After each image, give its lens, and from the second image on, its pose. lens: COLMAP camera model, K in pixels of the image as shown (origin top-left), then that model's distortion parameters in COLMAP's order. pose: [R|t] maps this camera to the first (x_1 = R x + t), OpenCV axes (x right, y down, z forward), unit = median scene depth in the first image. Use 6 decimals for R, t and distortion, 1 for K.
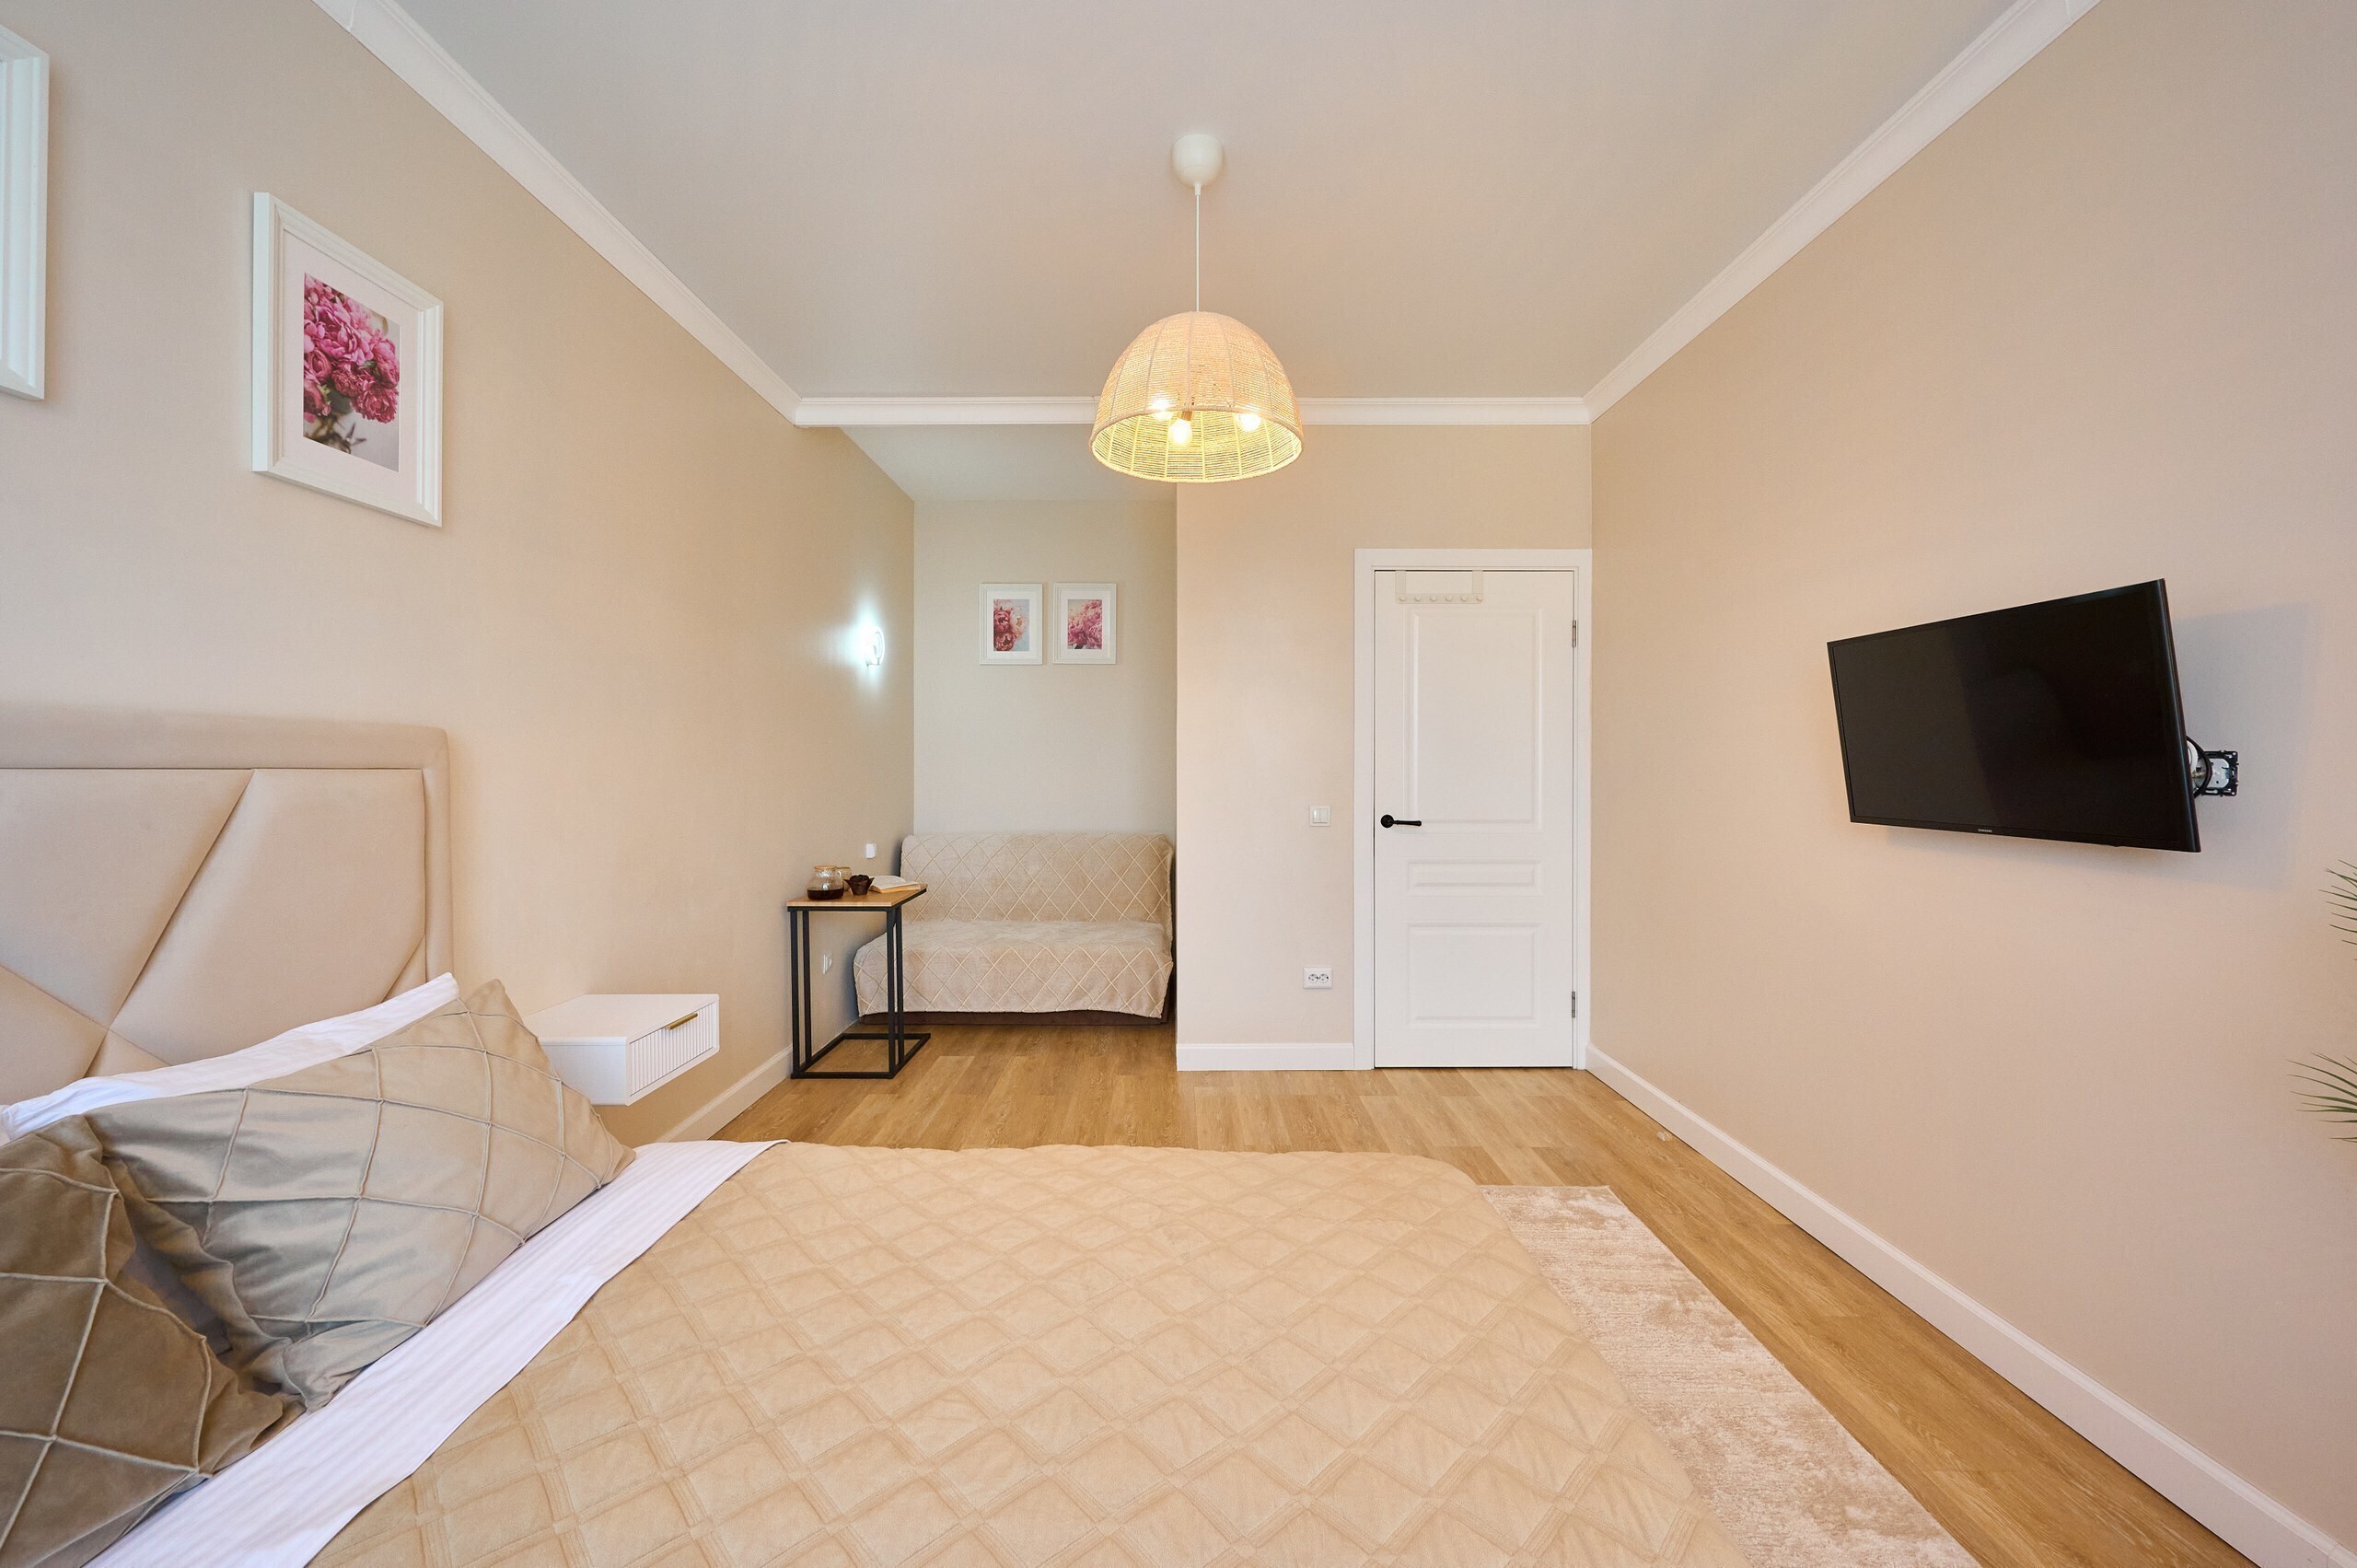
lens RADIAL K [[926.5, 0, 1182.0], [0, 926.5, 776.9], [0, 0, 1]] dist [0.000078, 0.000079]
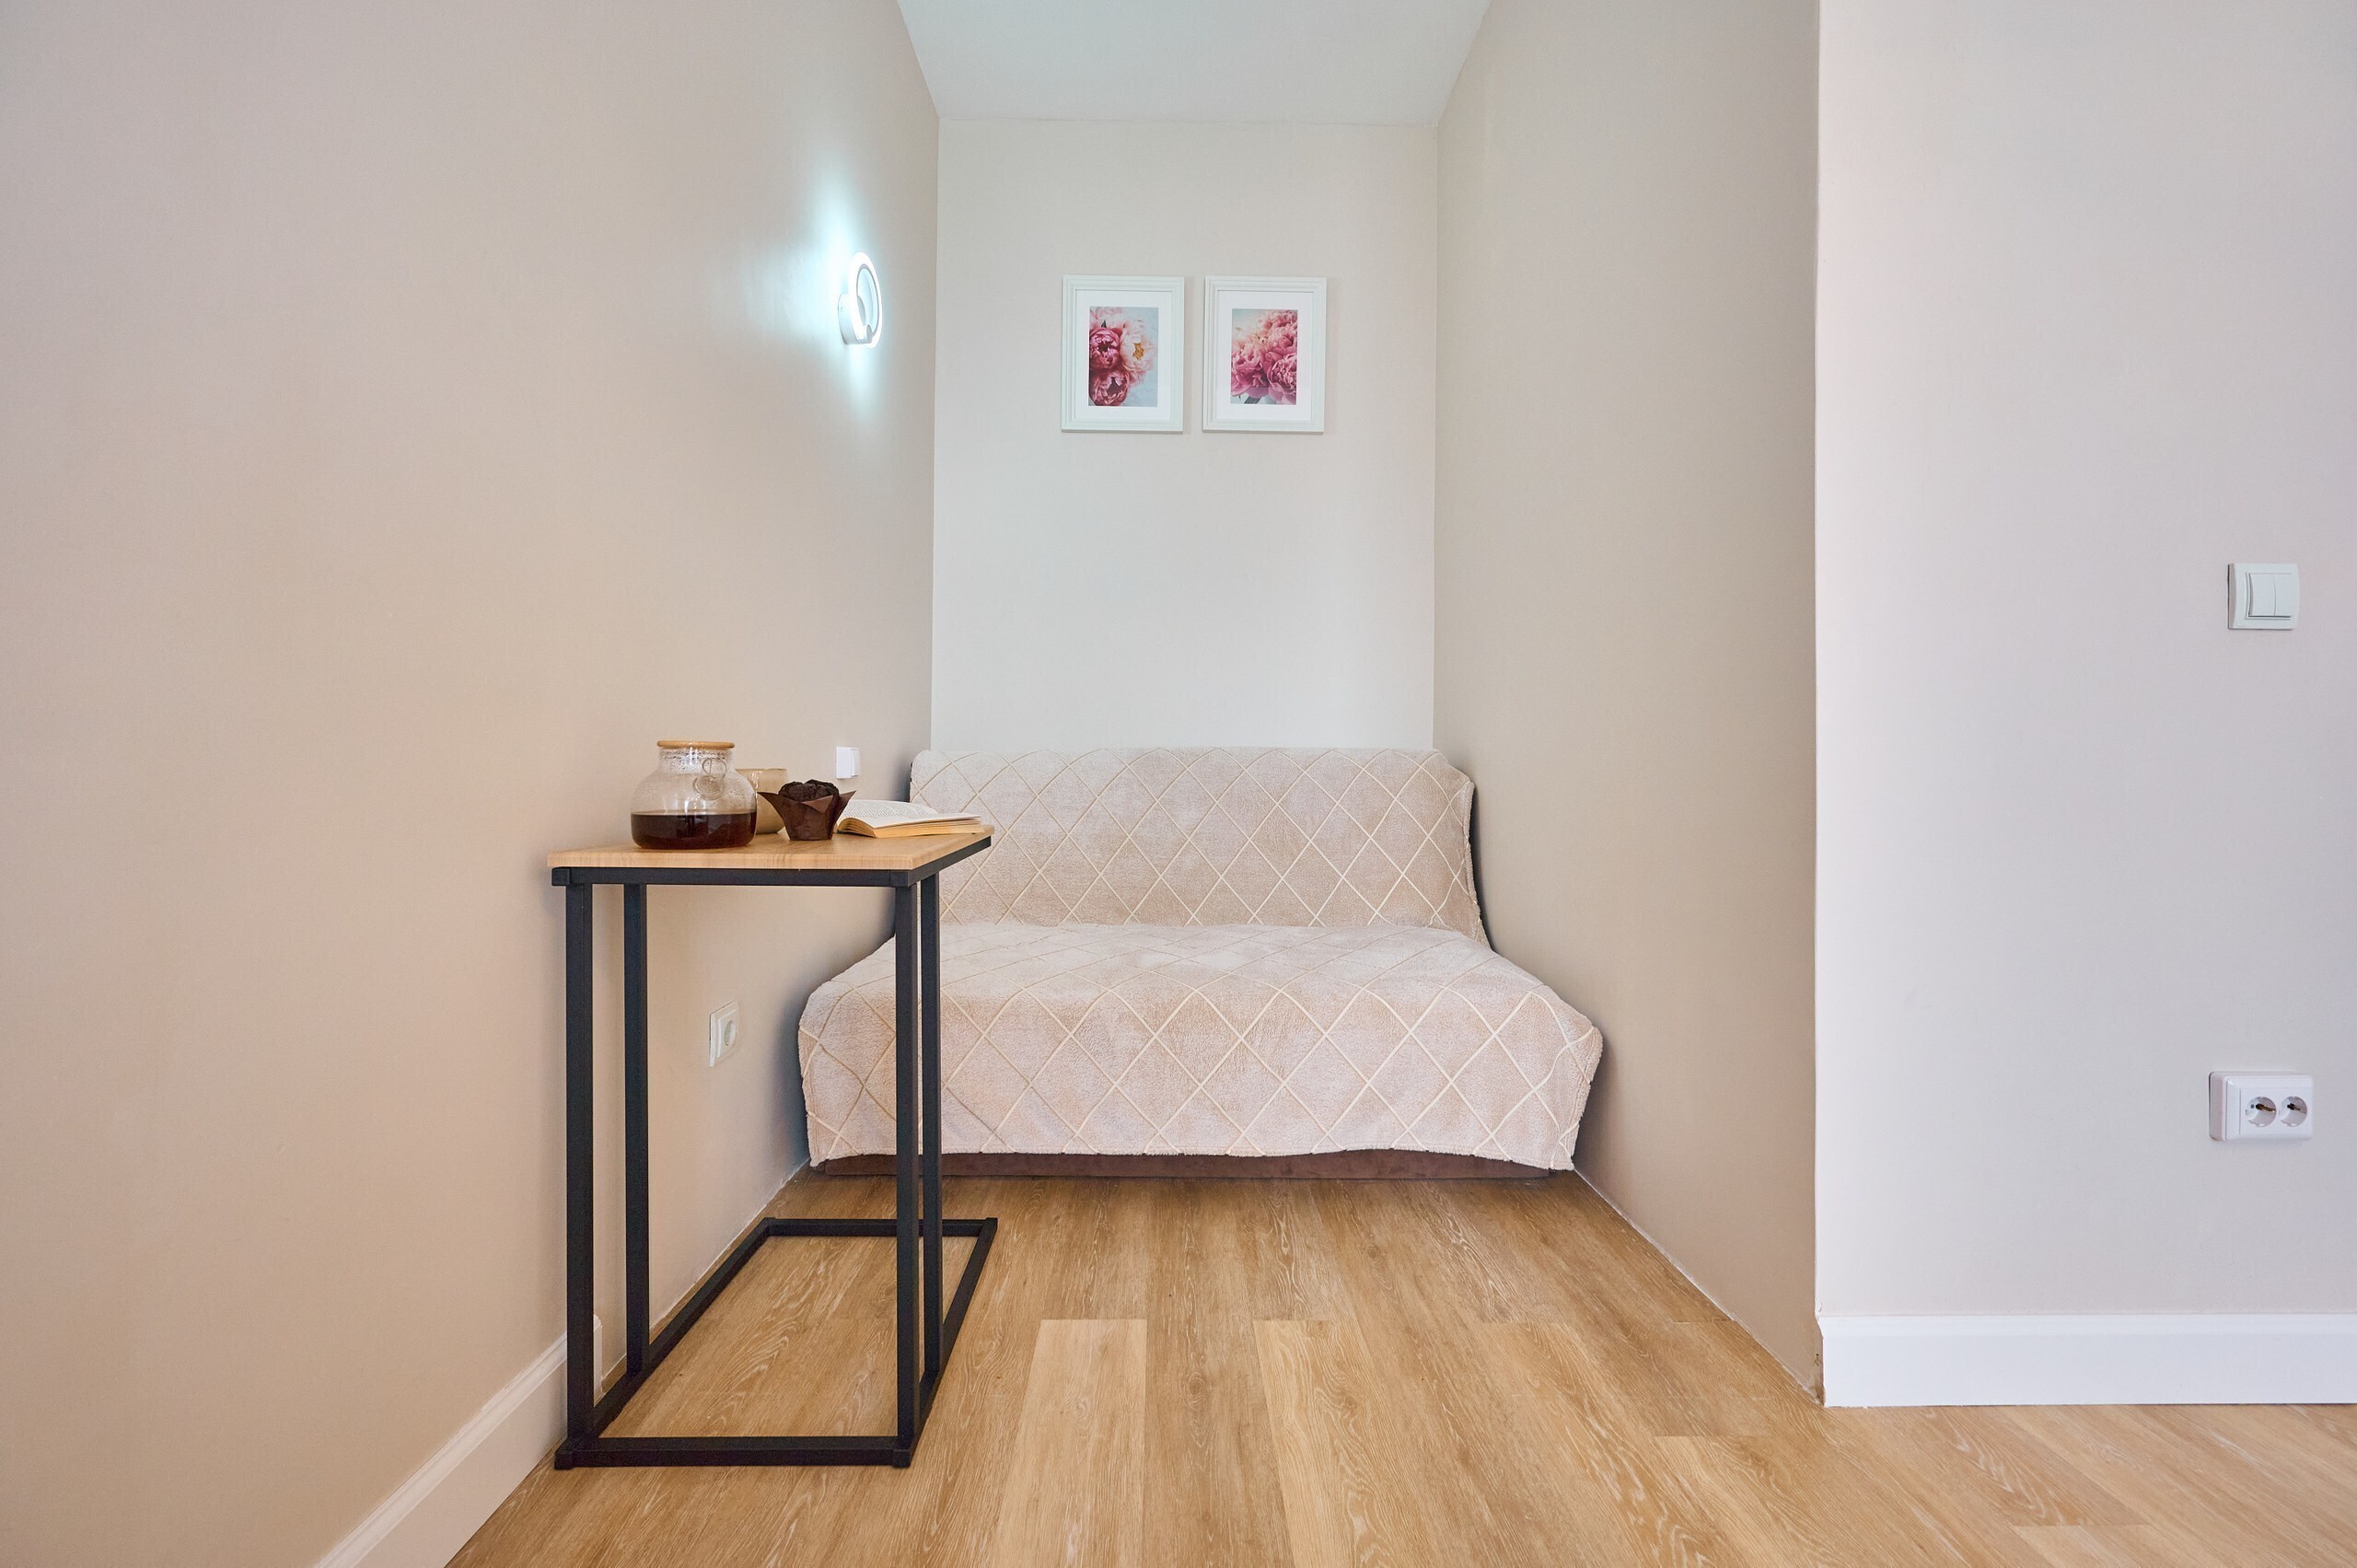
lens RADIAL K [[926.5, 0, 1182.0], [0, 926.5, 776.9], [0, 0, 1]] dist [0.000078, 0.000079]
pose [[0.999775, 0.008438, 0.019451, -0.200092], [-0.008307, 0.999942, -0.006791, 0.095428], [-0.019507, 0.006628, 0.999788, 0.602413]]
